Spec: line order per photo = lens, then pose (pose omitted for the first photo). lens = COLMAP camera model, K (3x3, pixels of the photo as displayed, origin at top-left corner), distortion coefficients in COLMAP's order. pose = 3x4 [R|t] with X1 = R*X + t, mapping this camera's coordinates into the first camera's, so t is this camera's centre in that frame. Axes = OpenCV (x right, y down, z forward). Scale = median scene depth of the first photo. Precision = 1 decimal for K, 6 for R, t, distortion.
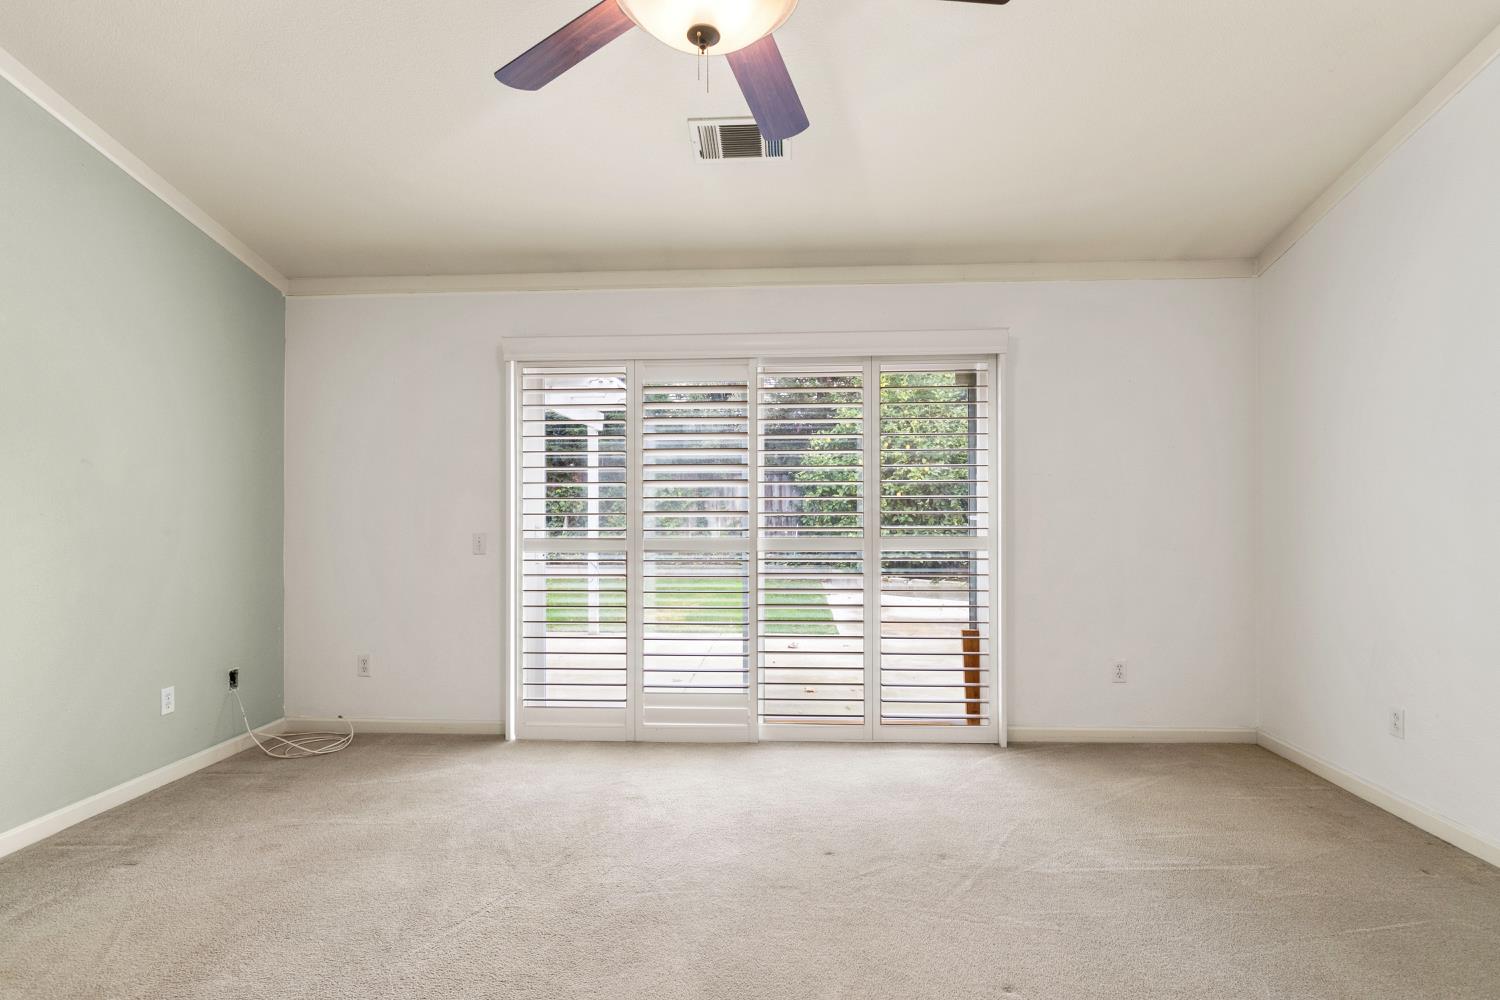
lens RADIAL K [[760.8, 0, 750.0], [0, 760.8, 500.0], [0, 0, 1]] dist [0.001672, 0.000886]
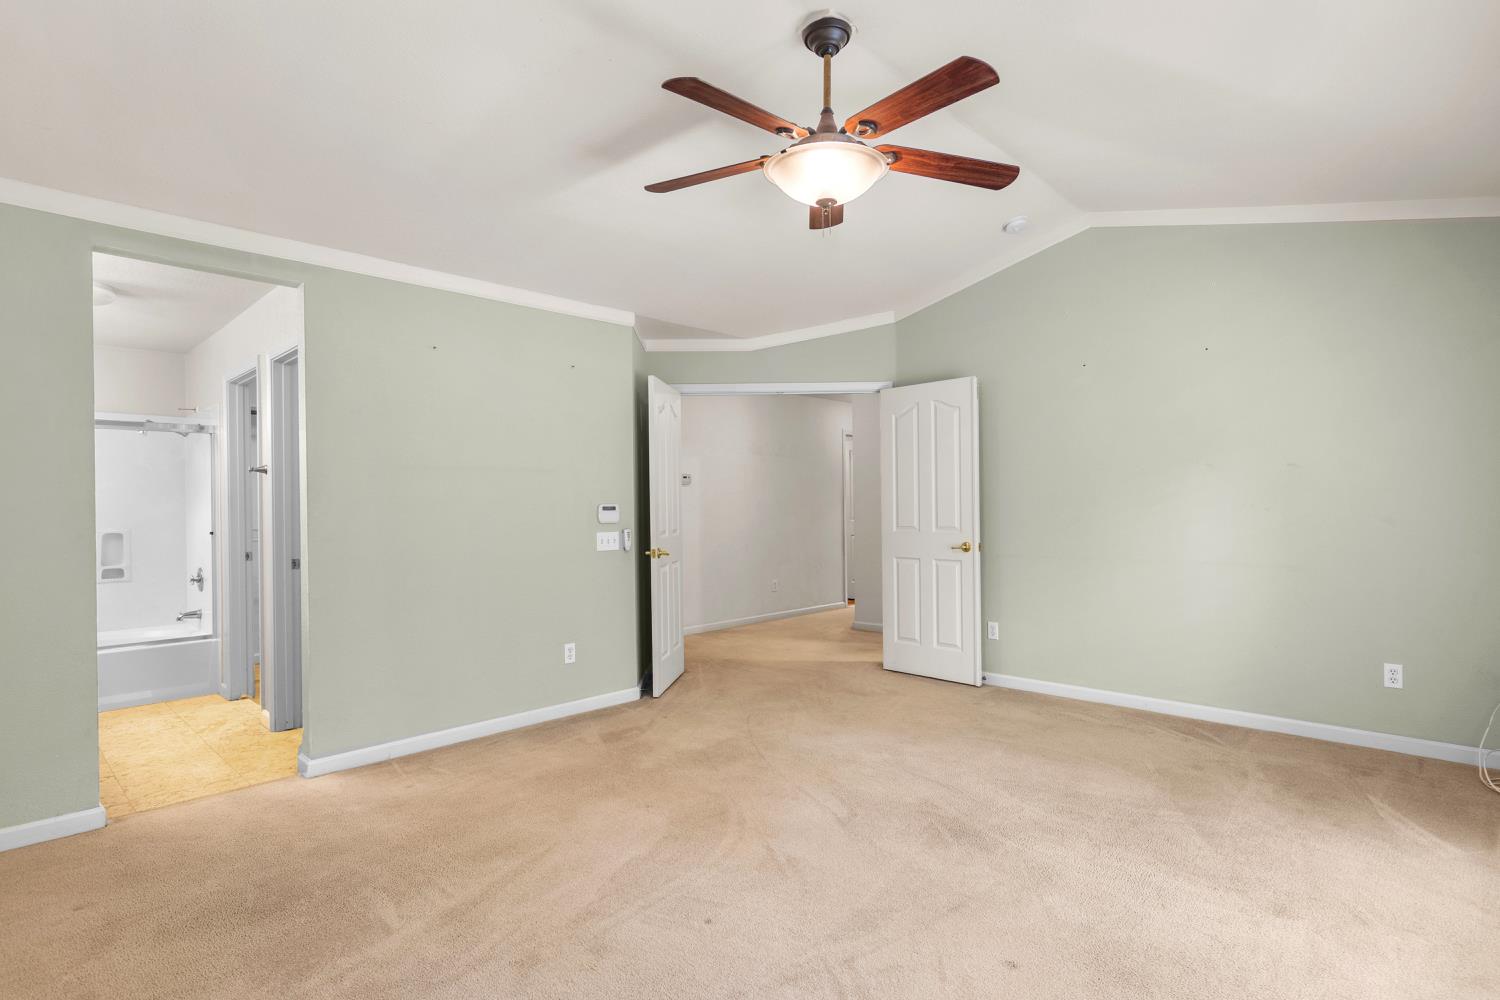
lens RADIAL K [[760.8, 0, 750.0], [0, 760.8, 500.0], [0, 0, 1]] dist [0.001672, 0.000886]
pose [[-0.651743, 0.005033, -0.758423, 0.676877], [0.020409, 0.999732, -0.010904, 0.005755], [0.758165, -0.022586, -0.651672, 1.048276]]
